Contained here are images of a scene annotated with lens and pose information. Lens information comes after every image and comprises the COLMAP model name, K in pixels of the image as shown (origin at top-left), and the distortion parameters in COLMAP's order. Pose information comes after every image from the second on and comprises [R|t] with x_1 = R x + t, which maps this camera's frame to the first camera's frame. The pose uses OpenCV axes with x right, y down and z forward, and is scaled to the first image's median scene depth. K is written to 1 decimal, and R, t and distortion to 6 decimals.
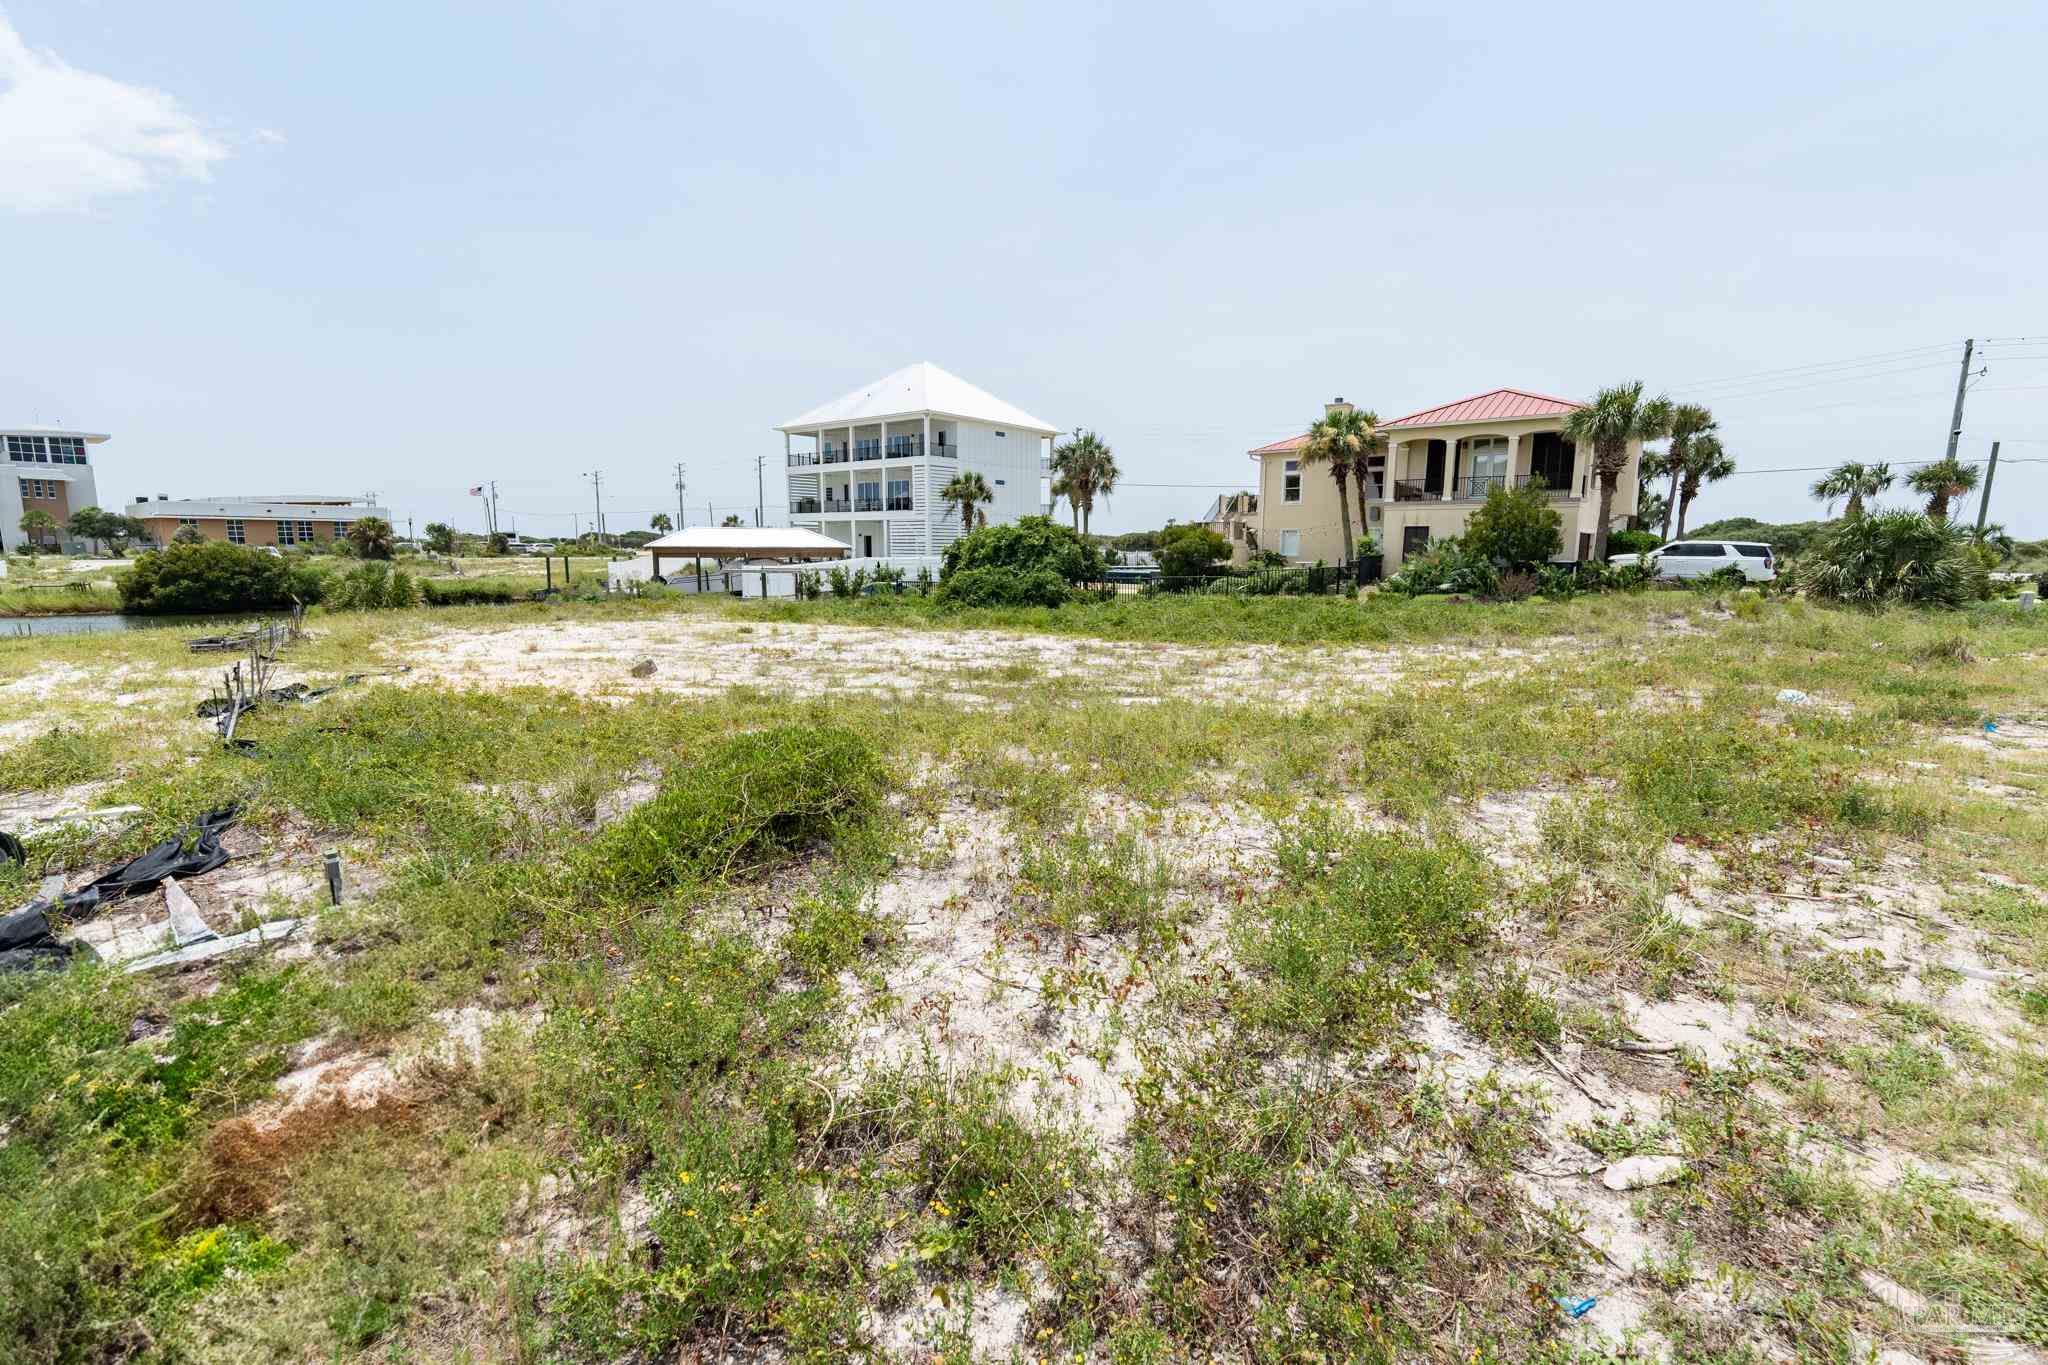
lens RADIAL K [[954.6, 0, 1024.0], [0, 954.6, 682.5], [0, 0, 1]] dist [-0.001843, -0.000518]
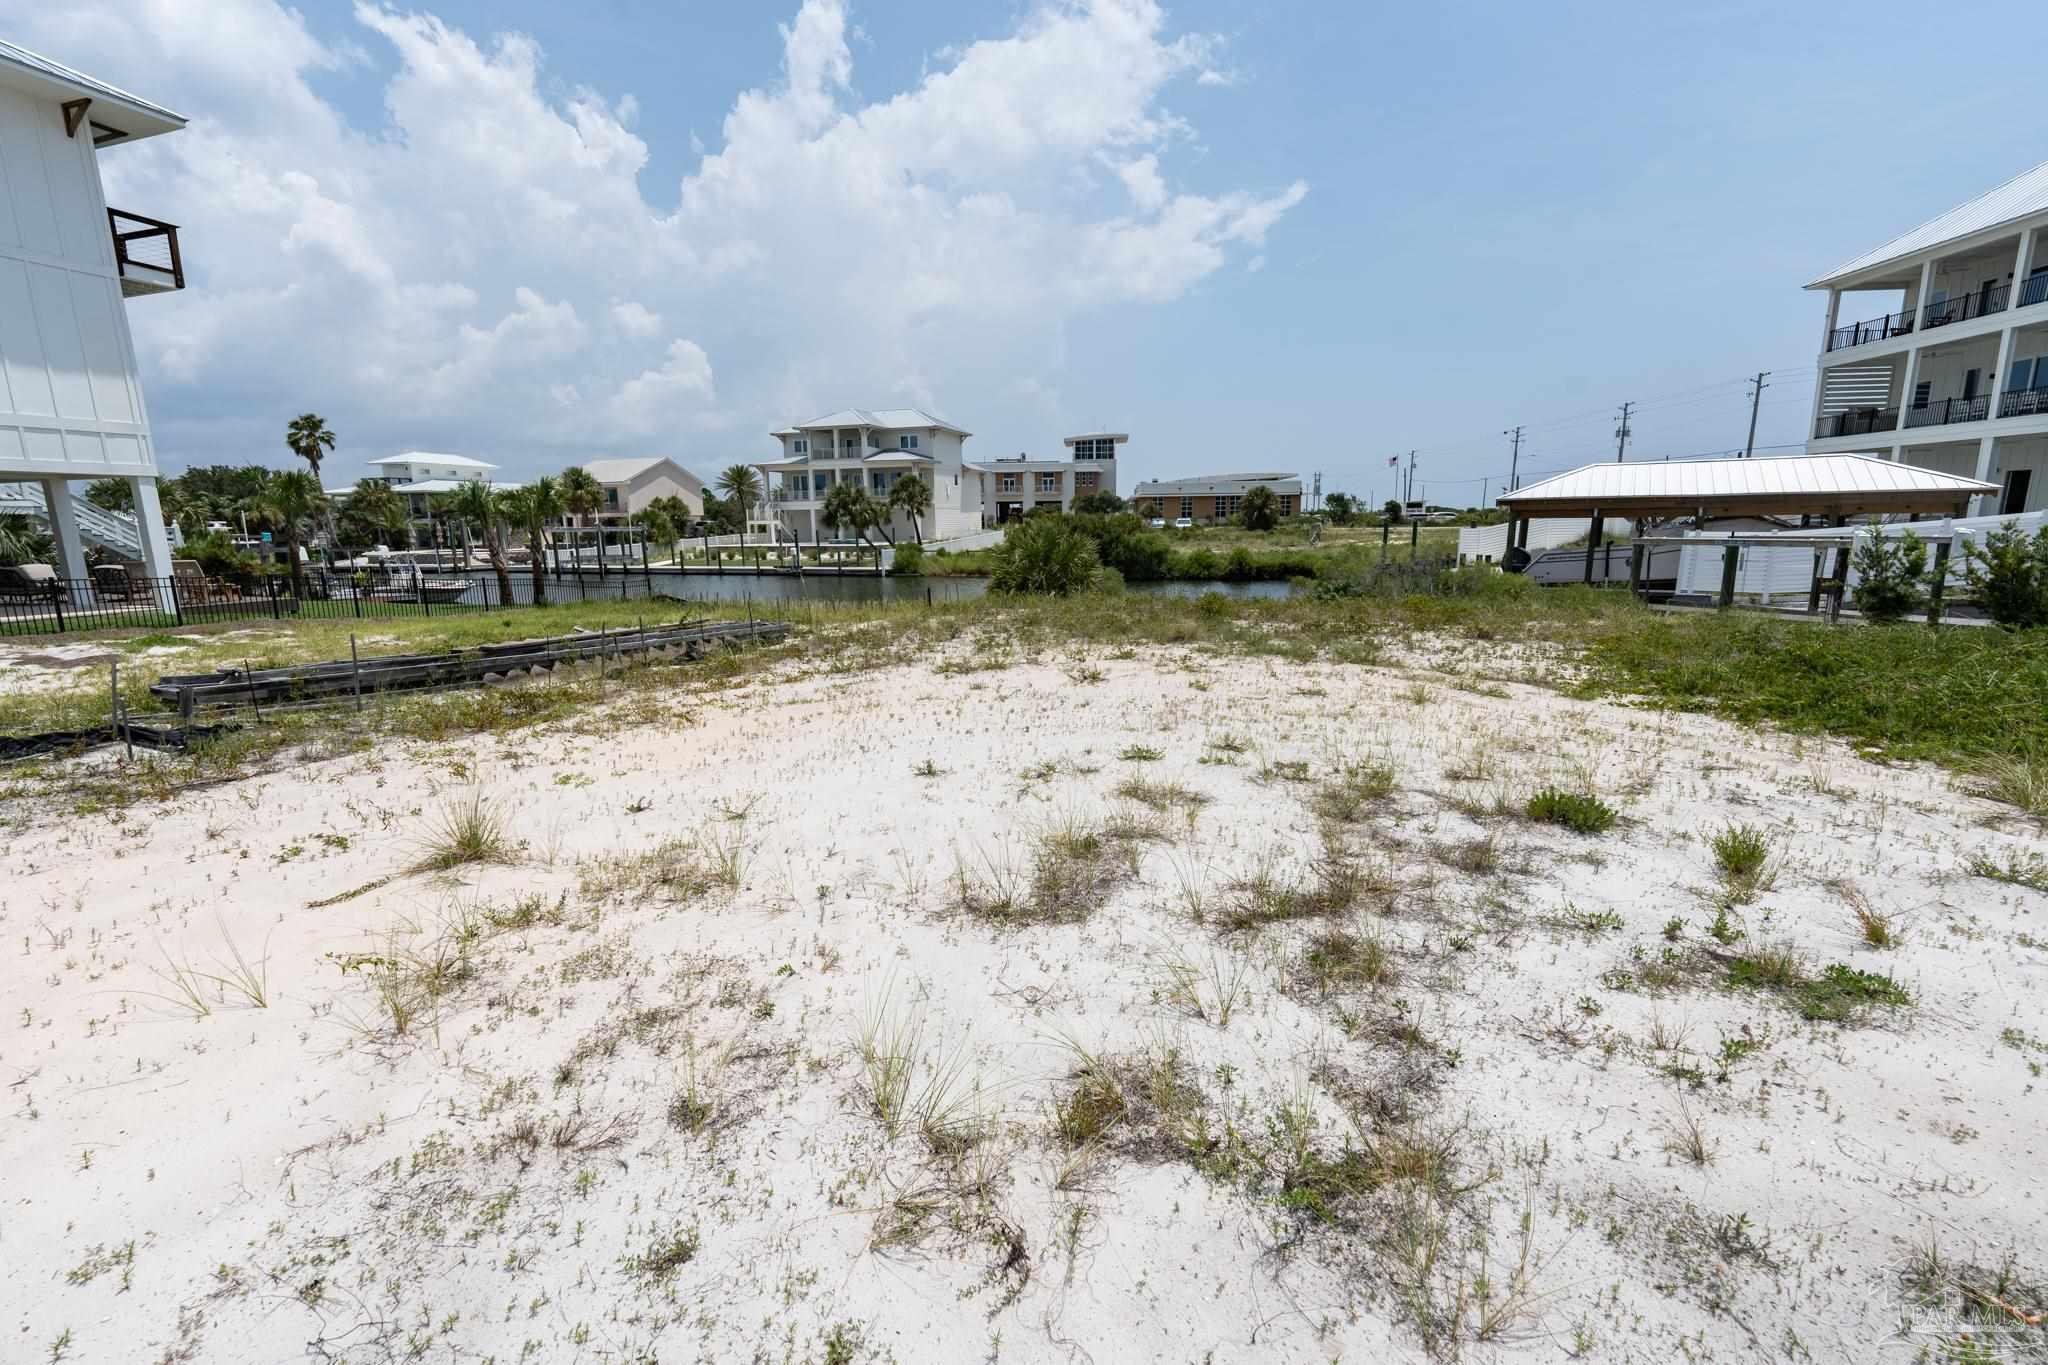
lens RADIAL K [[848.7, 0, 1024.0], [0, 848.7, 682.5], [0, 0, 1]] dist [0.002384, -0.000446]
pose [[0.576919, 0.138882, -0.804907, -0.094405], [-0.100631, 0.990017, 0.098694, -0.039860], [0.810579, 0.024060, 0.585135, 0.348545]]
